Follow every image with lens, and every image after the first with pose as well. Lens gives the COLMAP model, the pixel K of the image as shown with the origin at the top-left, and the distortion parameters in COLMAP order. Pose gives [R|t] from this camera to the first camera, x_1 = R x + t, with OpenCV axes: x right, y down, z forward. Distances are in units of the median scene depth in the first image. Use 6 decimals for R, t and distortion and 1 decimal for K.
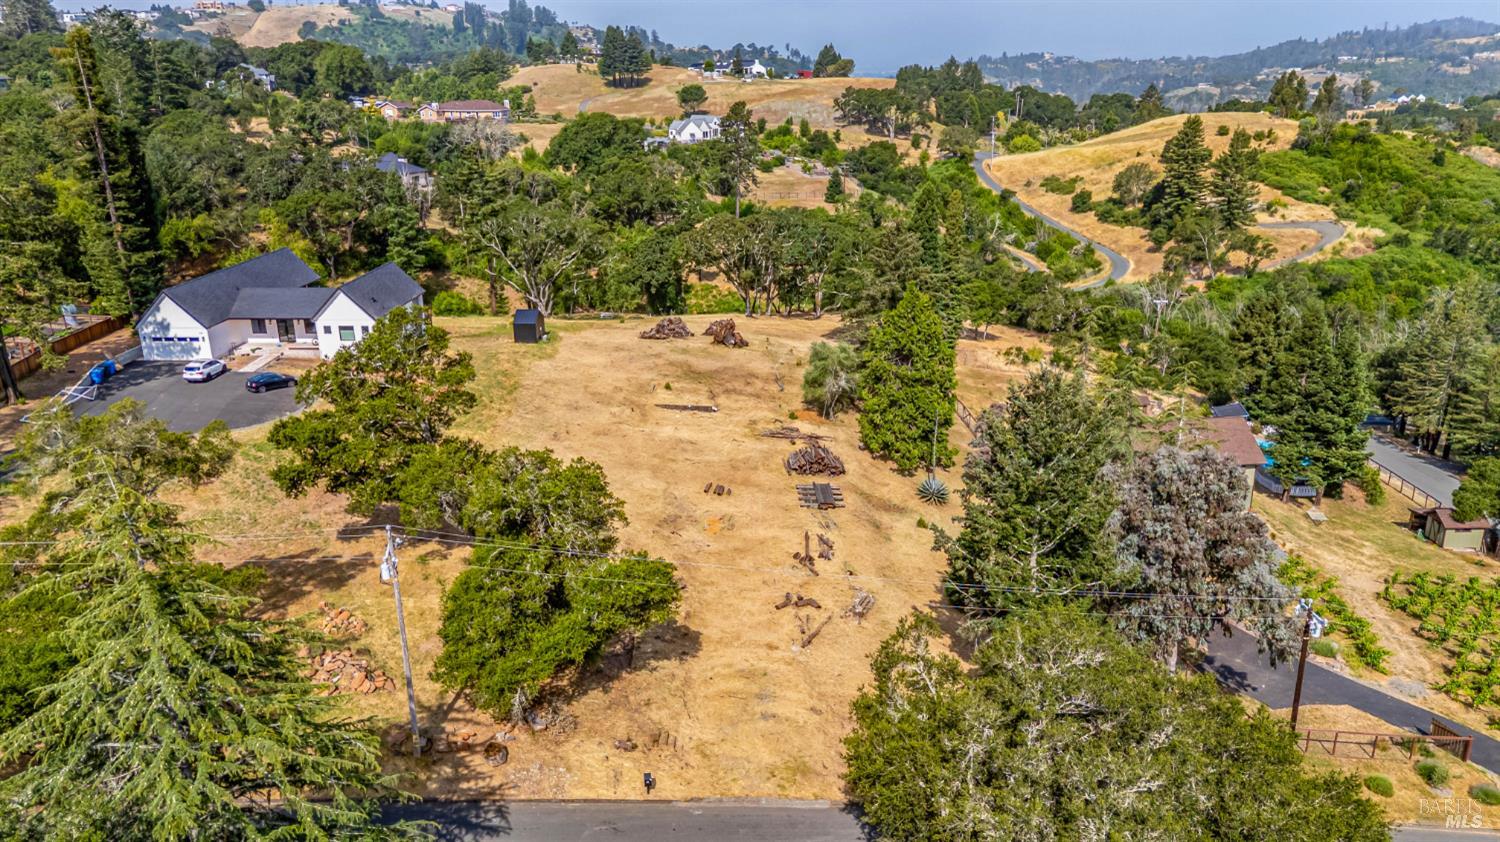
lens RADIAL K [[1098.0, 0, 754.4], [0, 1098.0, 419.2], [0, 0, 1]] dist [0.064263, -0.062504]
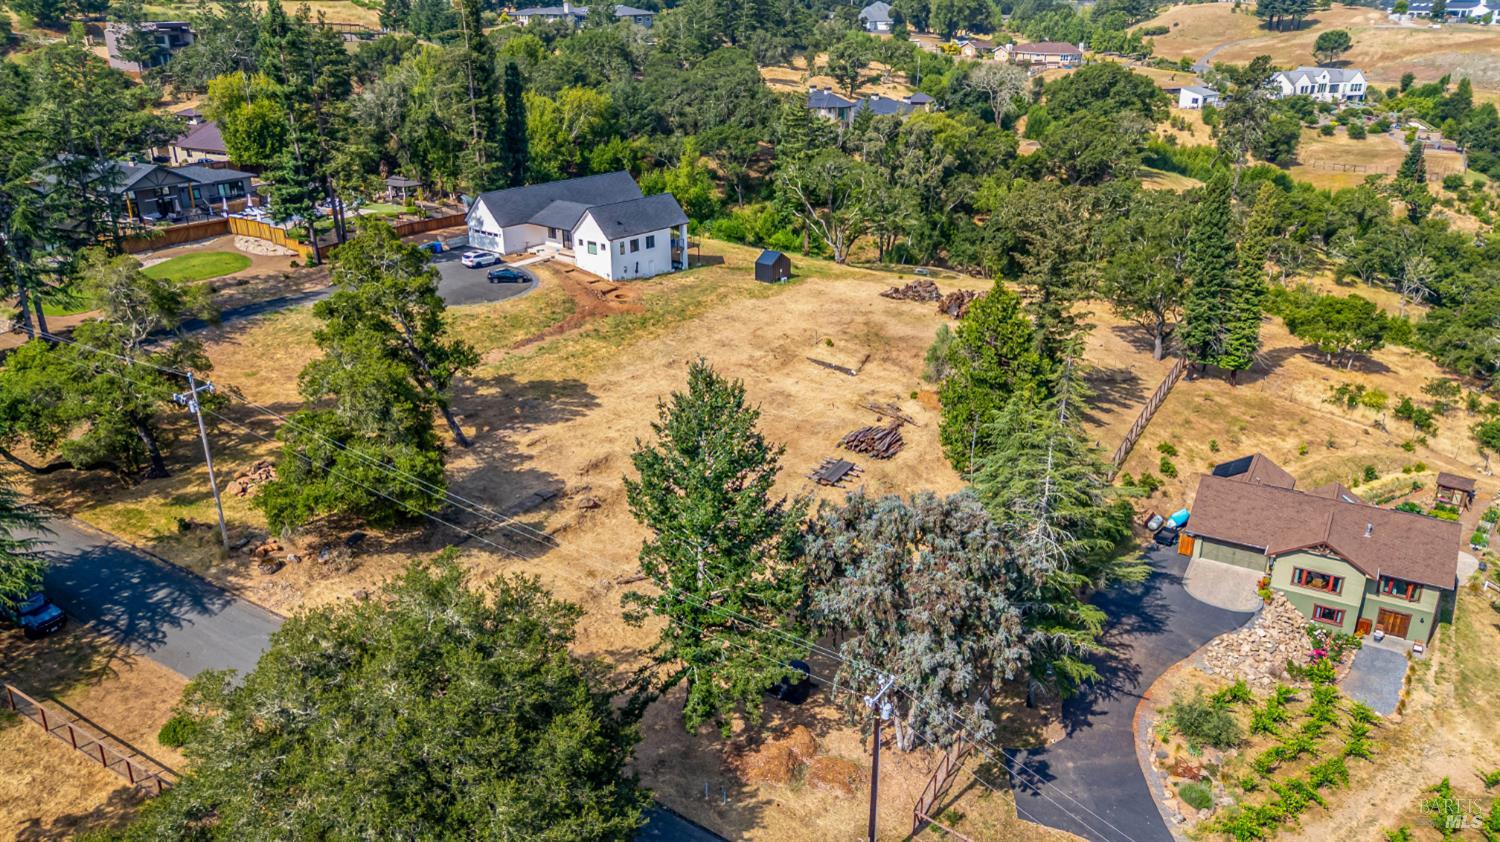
lens RADIAL K [[1098.0, 0, 741.5], [0, 1098.0, 431.8], [0, 0, 1]] dist [0.064263, -0.062504]
pose [[0.805884, 0.230547, -0.545343, 0.391791], [-0.195639, 0.973027, 0.122246, -0.053058], [0.558817, 0.008174, 0.829251, 0.096775]]
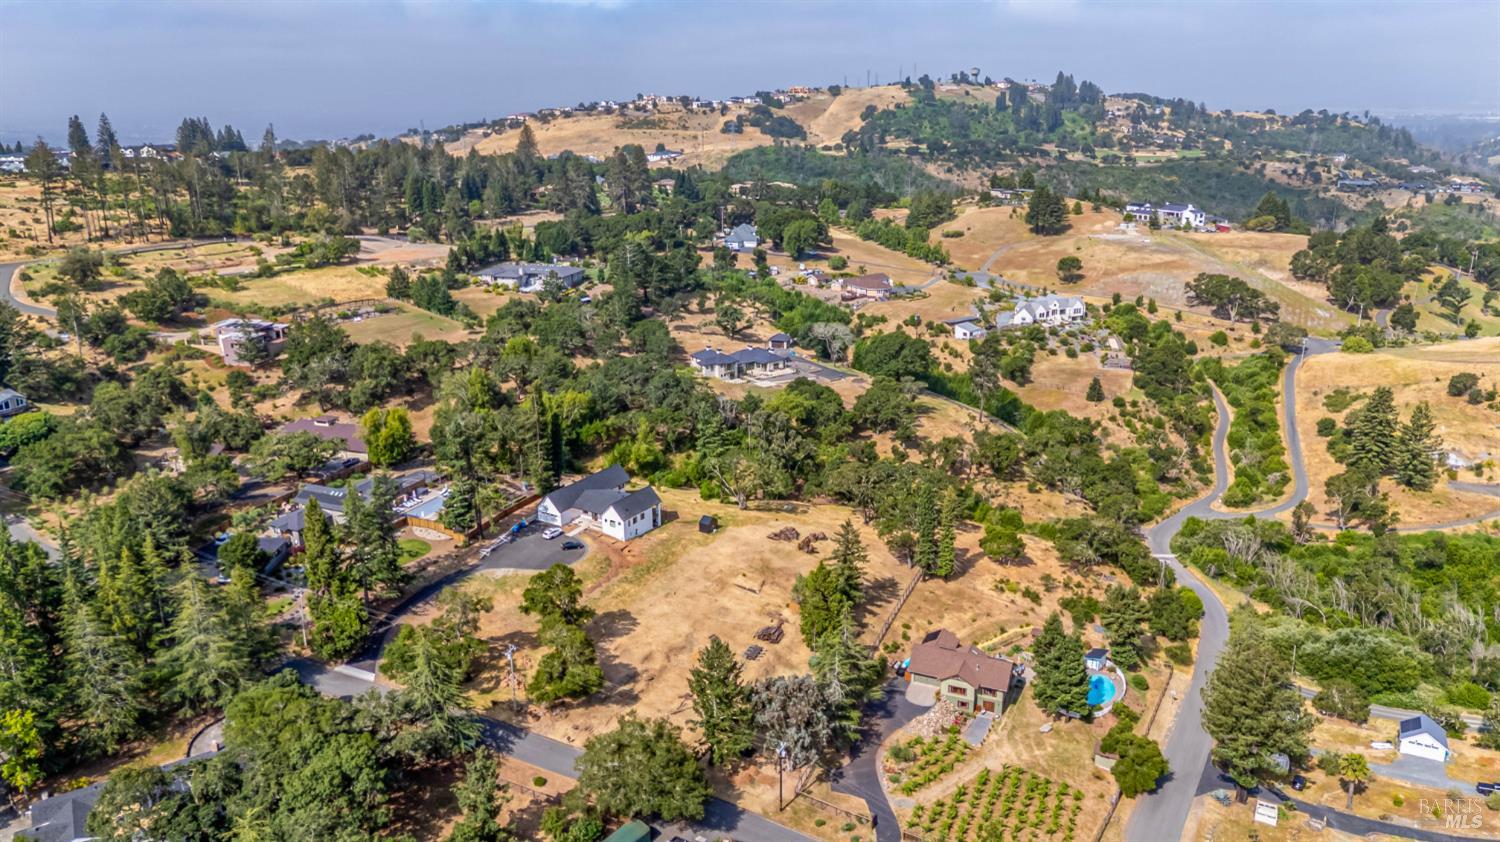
lens RADIAL K [[1098.0, 0, 743.6], [0, 1098.0, 416.3], [0, 0, 1]] dist [0.064263, -0.062504]
pose [[0.872407, 0.147498, -0.465993, 0.741988], [-0.158510, 0.987232, 0.015729, -0.318161], [0.462363, 0.060142, 0.884648, -0.728819]]
